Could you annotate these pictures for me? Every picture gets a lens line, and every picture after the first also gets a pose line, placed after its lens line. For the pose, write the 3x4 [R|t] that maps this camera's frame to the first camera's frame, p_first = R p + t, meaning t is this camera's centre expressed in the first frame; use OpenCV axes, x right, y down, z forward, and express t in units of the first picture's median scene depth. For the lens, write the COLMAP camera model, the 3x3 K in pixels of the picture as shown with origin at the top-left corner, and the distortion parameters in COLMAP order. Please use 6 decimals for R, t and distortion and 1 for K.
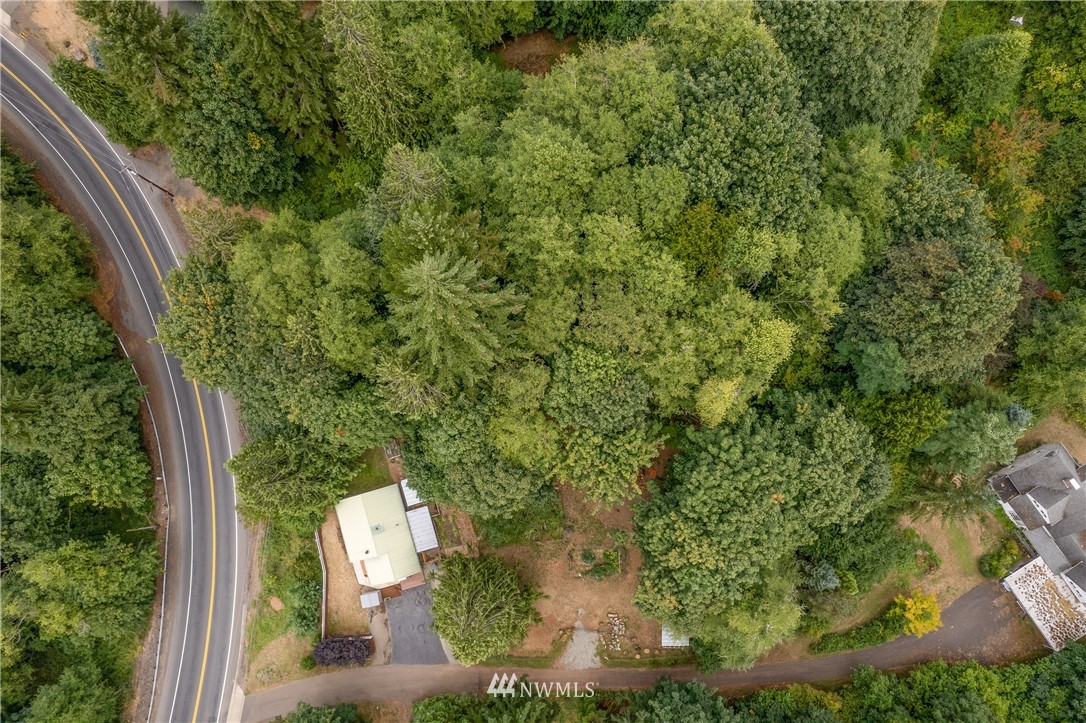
lens RADIAL K [[693.9, 0, 547.8], [0, 693.9, 371.9], [0, 0, 1]] dist [-0.072122, 0.068682]
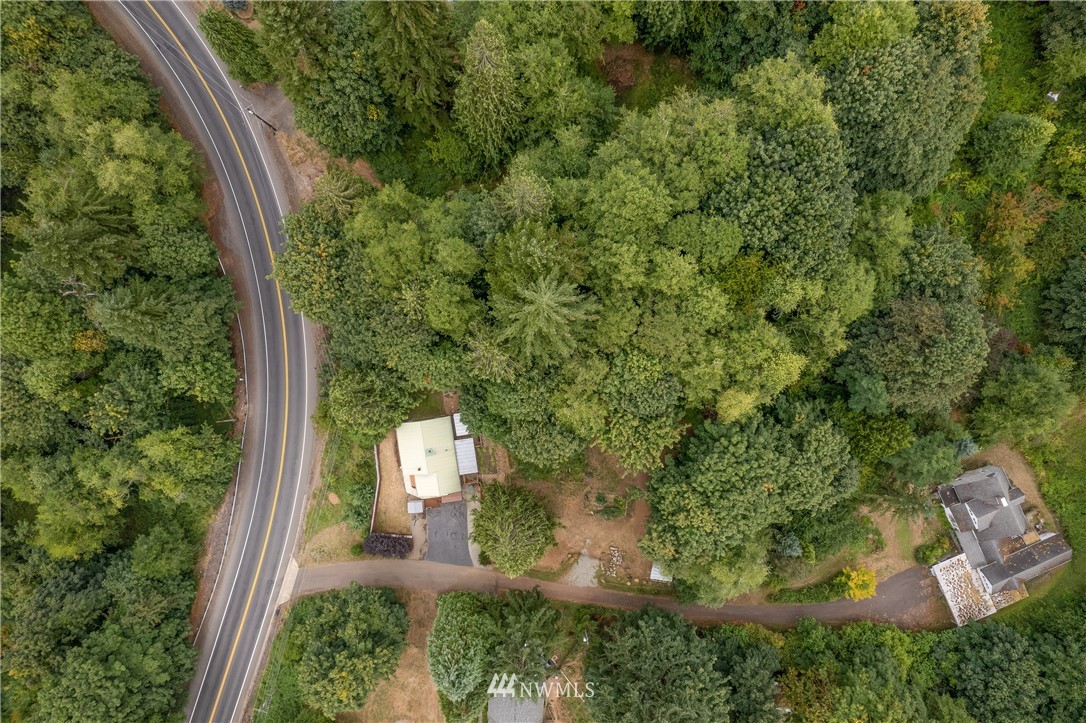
lens RADIAL K [[693.9, 0, 547.8], [0, 693.9, 371.9], [0, 0, 1]] dist [-0.072122, 0.068682]
pose [[0.989245, 0.145458, 0.015364, -0.095429], [-0.146225, 0.980951, 0.127883, -0.103344], [0.003530, -0.128754, 0.991670, -0.193427]]
